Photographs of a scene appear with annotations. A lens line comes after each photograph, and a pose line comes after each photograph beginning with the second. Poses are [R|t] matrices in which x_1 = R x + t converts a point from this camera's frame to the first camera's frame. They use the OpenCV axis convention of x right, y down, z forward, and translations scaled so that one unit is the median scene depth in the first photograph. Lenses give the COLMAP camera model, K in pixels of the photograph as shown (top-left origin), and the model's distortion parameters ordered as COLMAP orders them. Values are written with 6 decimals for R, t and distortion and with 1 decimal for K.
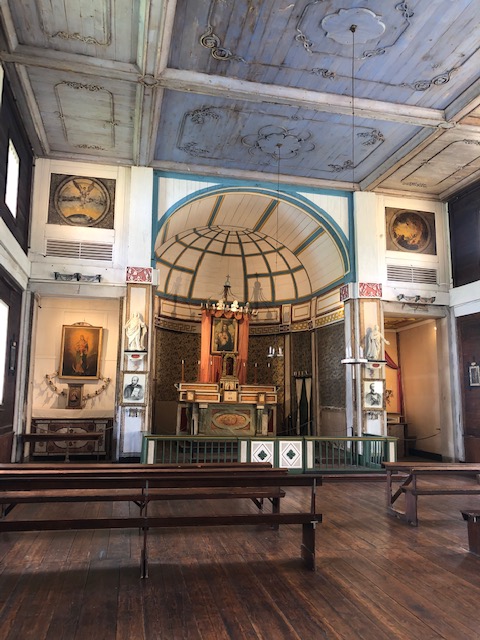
lens RADIAL K [[527.1, 0, 240.0], [0, 527.1, 320.0], [0, 0, 1]] dist [-0.006301, -0.005765]
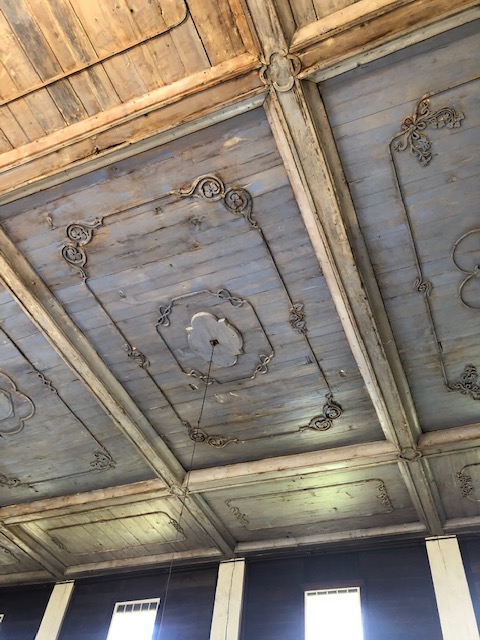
lens RADIAL K [[527.1, 0, 240.0], [0, 527.1, 320.0], [0, 0, 1]] dist [-0.006301, -0.005765]
pose [[-0.566123, -0.675835, -0.471966, 0.463223], [0.023352, 0.559172, -0.828723, 0.124762], [0.823990, -0.480180, -0.300778, 0.956129]]
